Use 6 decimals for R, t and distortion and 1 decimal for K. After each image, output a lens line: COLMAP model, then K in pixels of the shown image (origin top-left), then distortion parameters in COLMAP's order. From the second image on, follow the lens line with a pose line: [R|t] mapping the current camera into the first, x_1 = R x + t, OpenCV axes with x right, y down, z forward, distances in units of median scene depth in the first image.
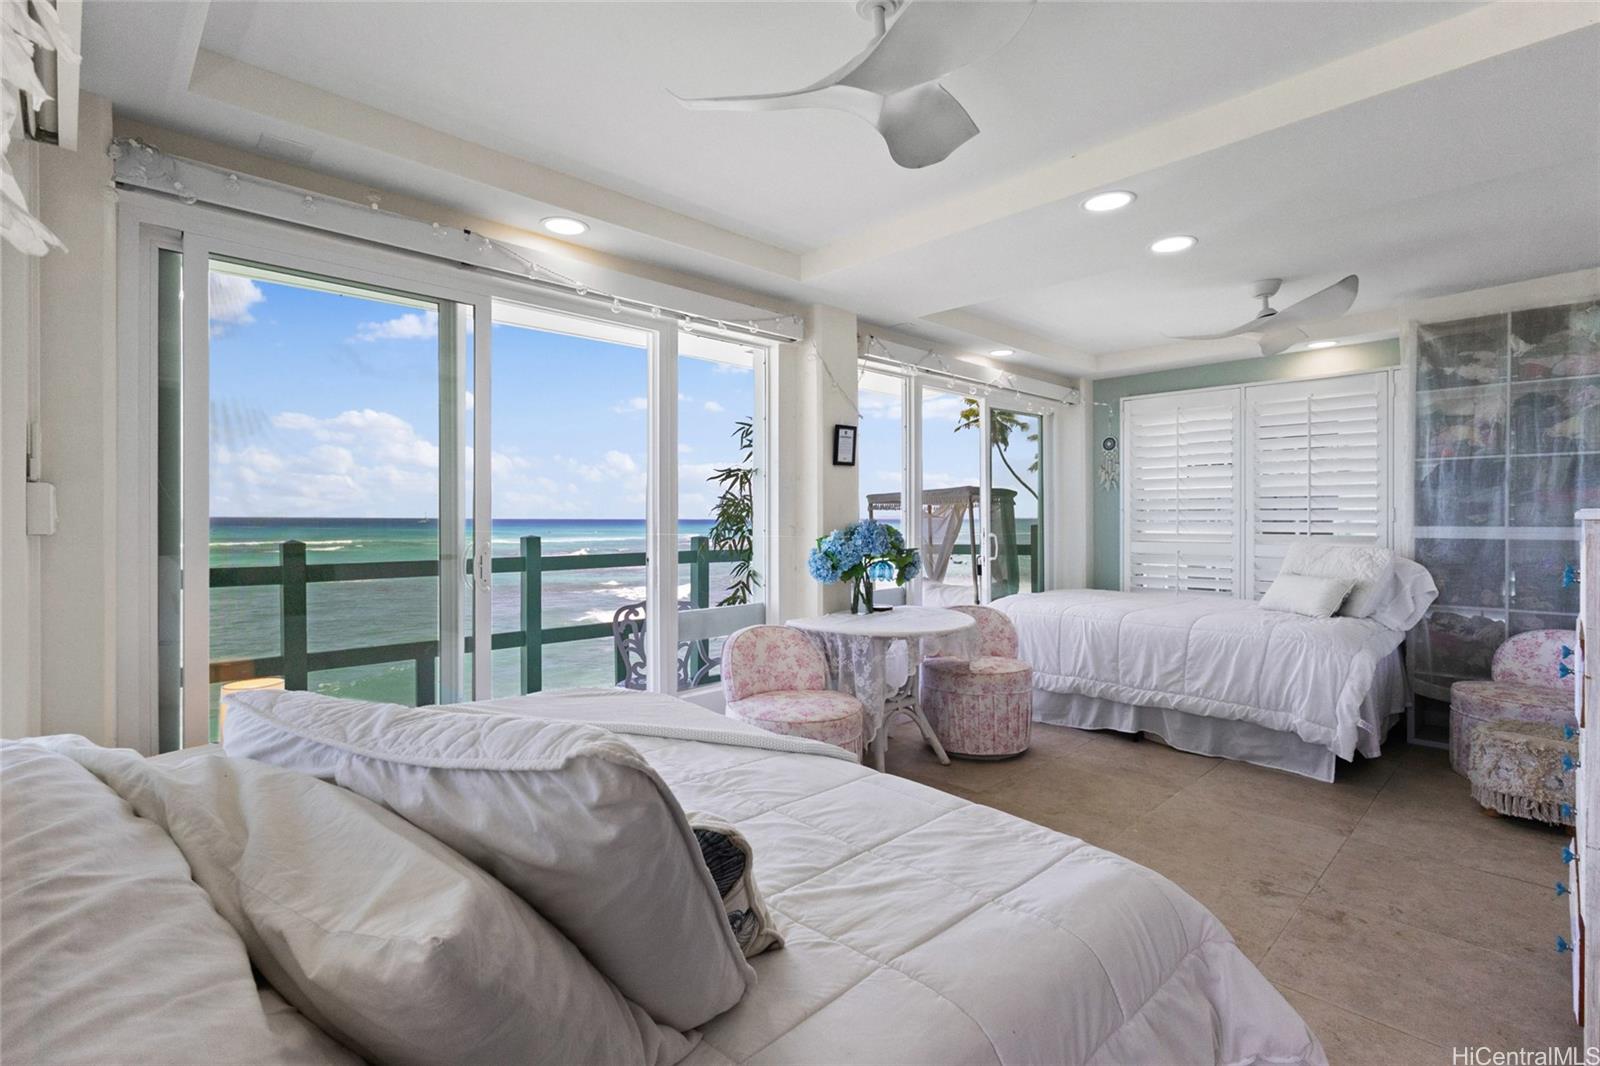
lens RADIAL K [[752.7, 0, 801.0], [0, 752.7, 522.3], [0, 0, 1]] dist [0.001866, 0.000473]
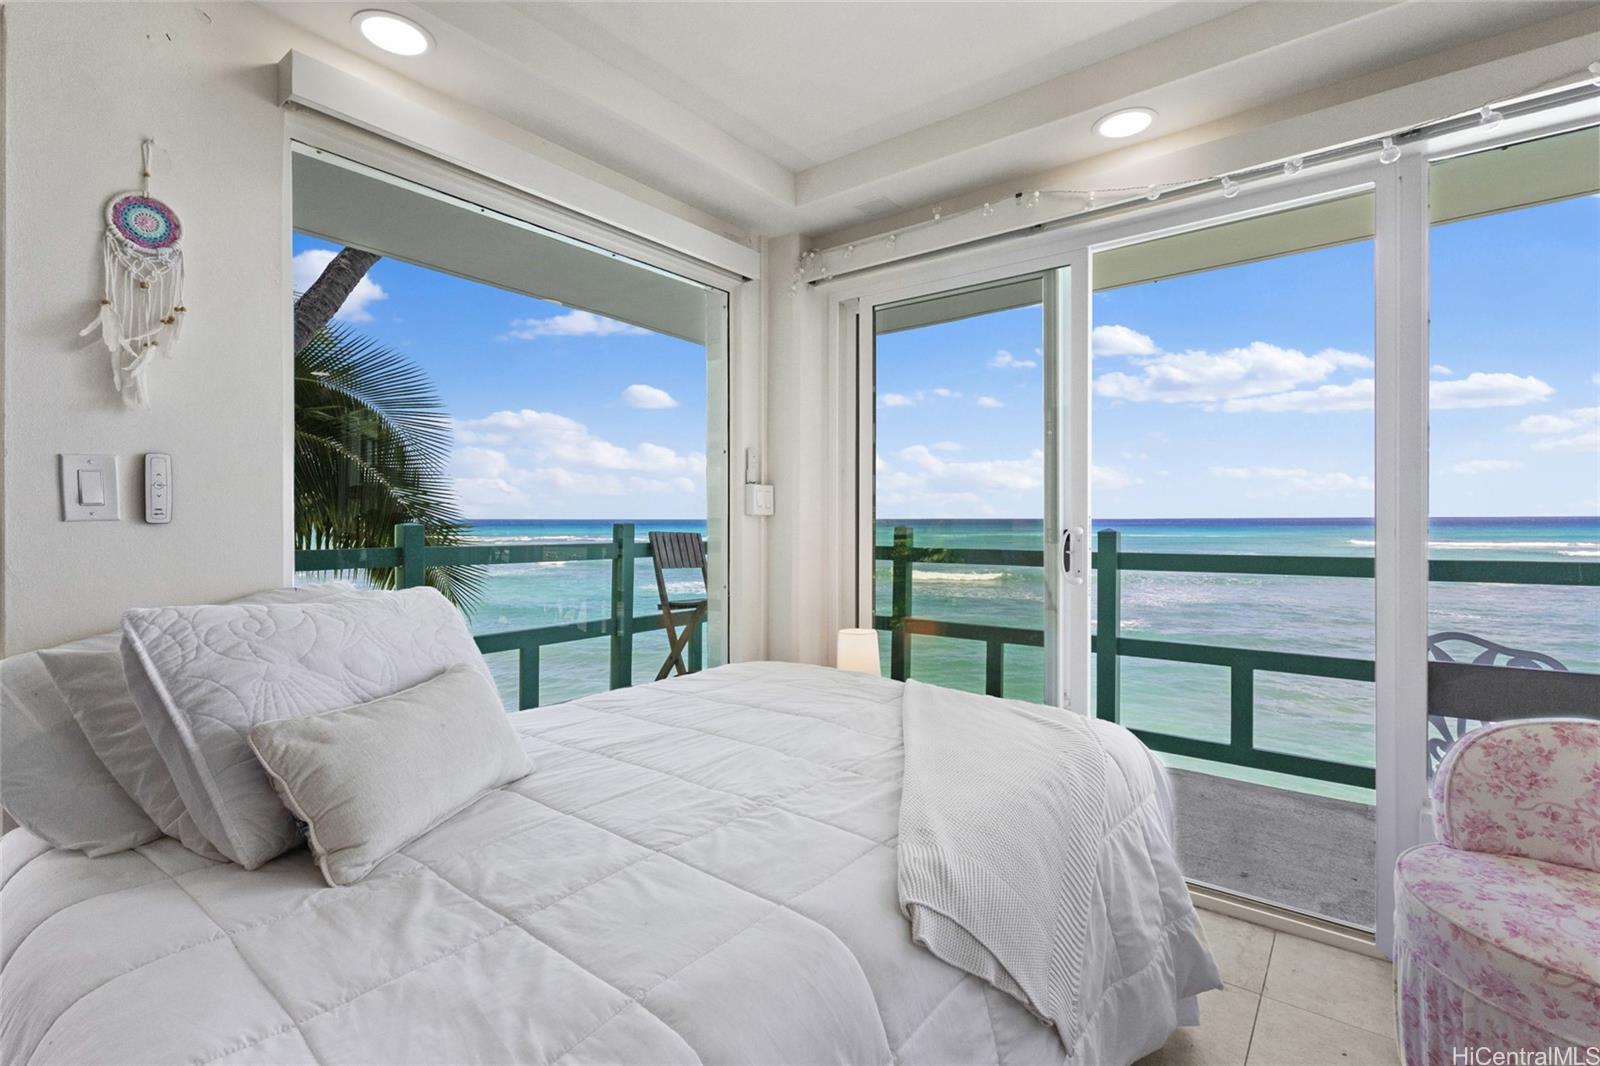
lens RADIAL K [[733.6, 0, 795.5], [0, 733.6, 521.1], [0, 0, 1]] dist [0.001767, 0.000721]
pose [[0.126746, 0.006166, -0.991916, 0.322338], [-0.001036, 0.999981, 0.006084, 0.012005], [0.991935, 0.000256, 0.126750, 0.451765]]
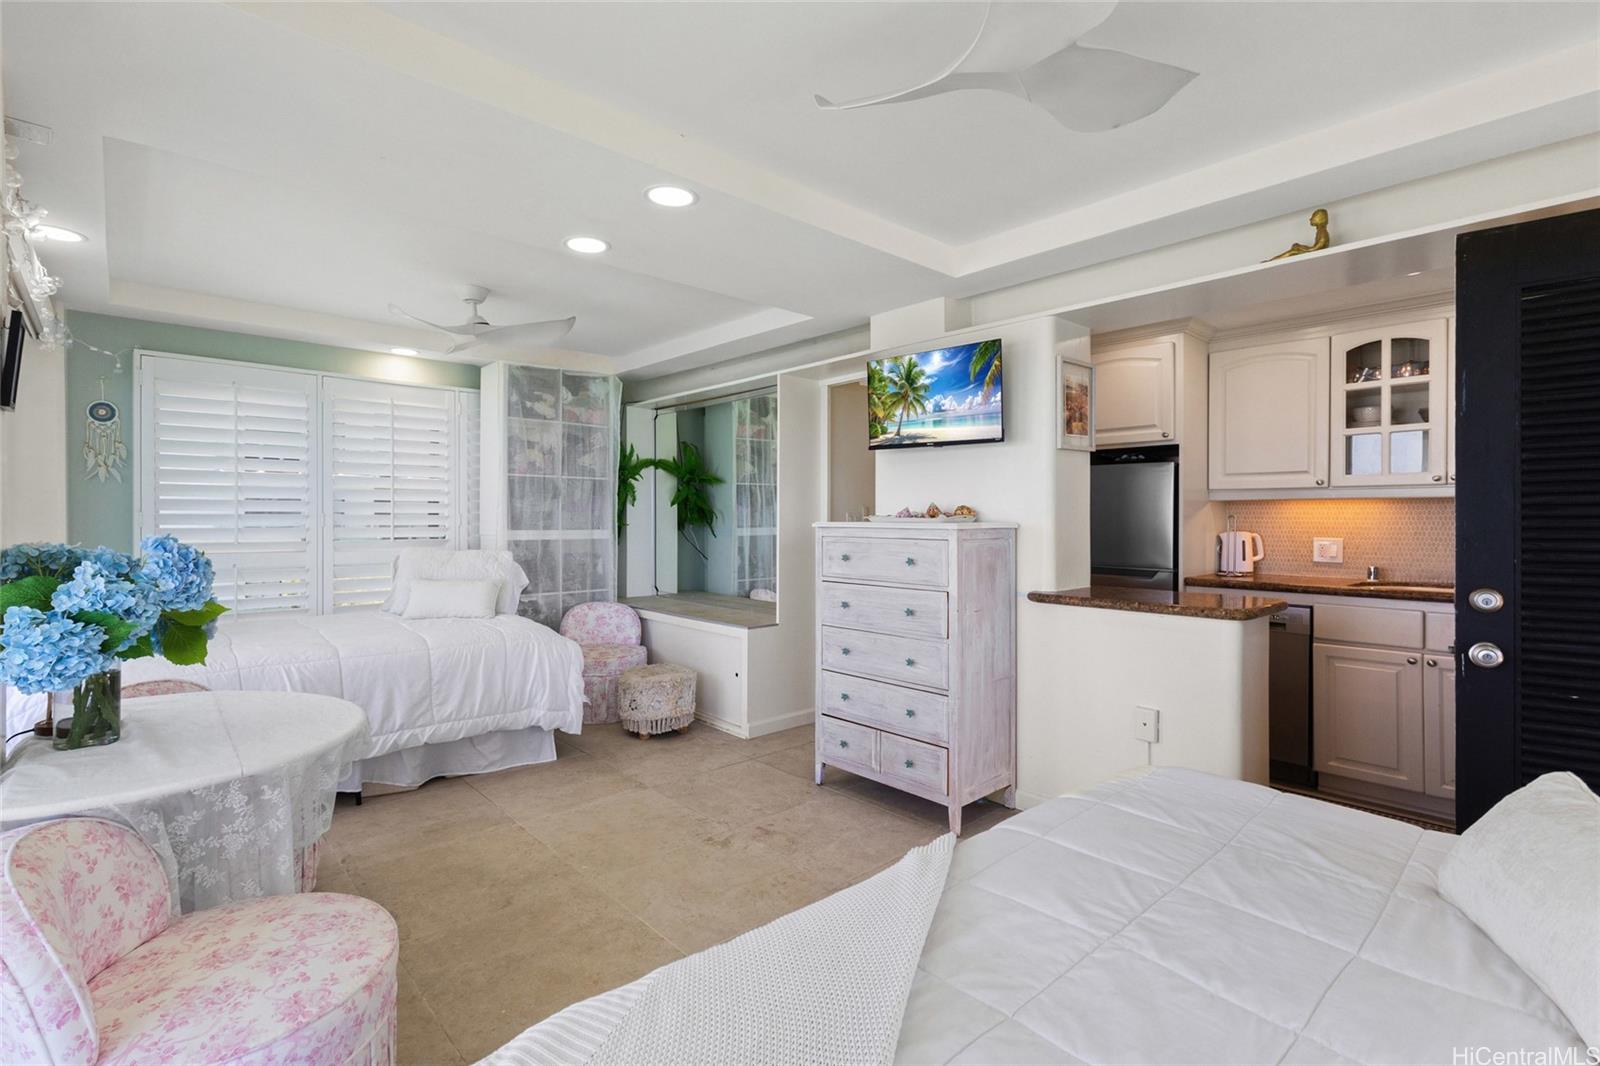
lens RADIAL K [[733.6, 0, 795.5], [0, 733.6, 521.1], [0, 0, 1]] dist [0.001767, 0.000721]
pose [[0.031474, -0.002571, 0.999501, -0.382054], [0.000016, 0.999997, 0.002572, -0.014645], [-0.999505, -0.000065, 0.031474, 0.609547]]
